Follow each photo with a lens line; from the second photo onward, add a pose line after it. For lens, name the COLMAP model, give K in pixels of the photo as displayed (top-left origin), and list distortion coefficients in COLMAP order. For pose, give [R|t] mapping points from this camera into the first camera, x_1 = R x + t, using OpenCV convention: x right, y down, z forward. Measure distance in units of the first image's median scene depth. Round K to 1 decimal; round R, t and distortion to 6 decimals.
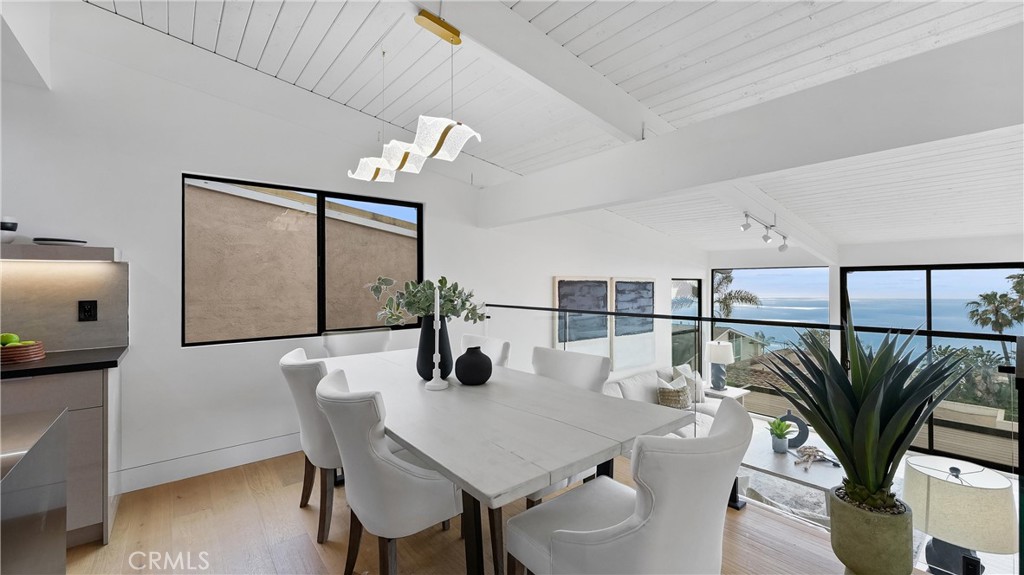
lens RADIAL K [[415.4, 0, 509.1], [0, 415.4, 282.3], [0, 0, 1]] dist [0.002716, -0.000143]
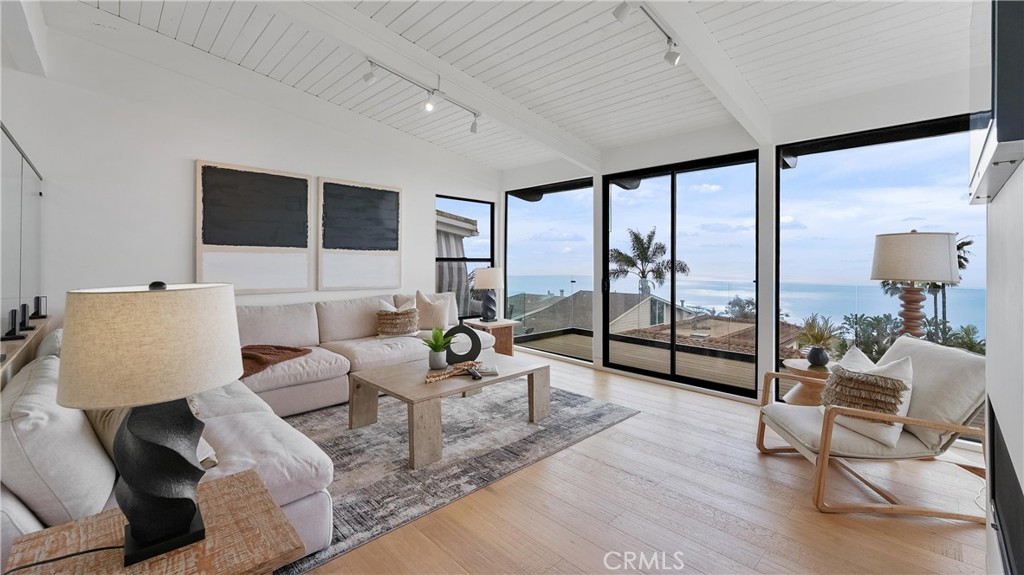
lens RADIAL K [[415.4, 0, 509.0], [0, 415.4, 268.8], [0, 0, 1]] dist [0.002716, -0.000143]
pose [[0.997071, 0.005627, 0.076279, 0.085684], [-0.007237, 0.999756, 0.020851, 0.022949], [-0.076143, -0.021342, 0.996868, 0.021842]]
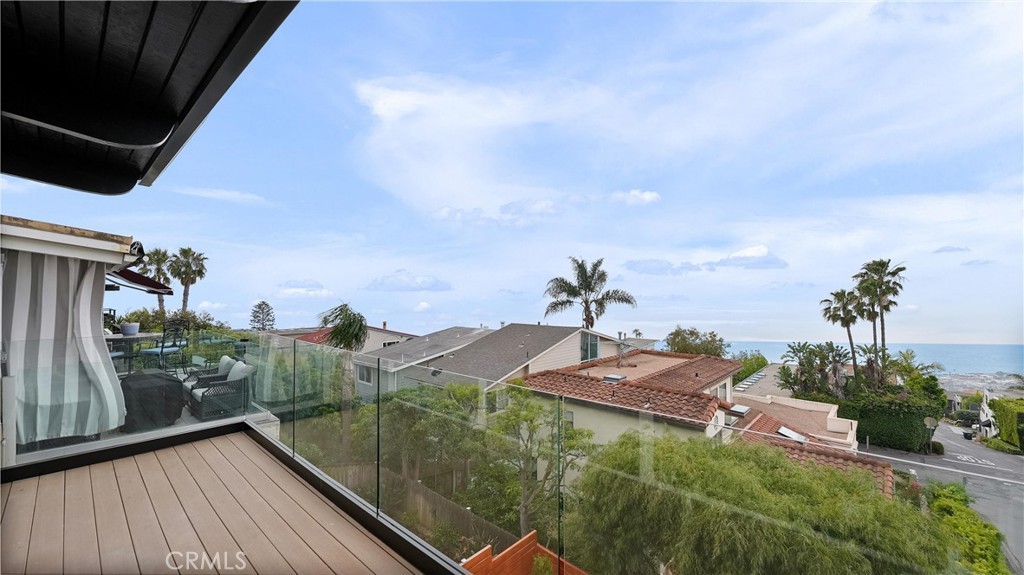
lens RADIAL K [[403.7, 0, 509.1], [0, 403.7, 288.6], [0, 0, 1]] dist [0.000466, 0.000200]
pose [[0.991070, -0.003252, 0.133302, 0.197670], [0.003589, 0.999991, -0.002291, 0.019498], [-0.133293, 0.002749, 0.991073, 0.104804]]
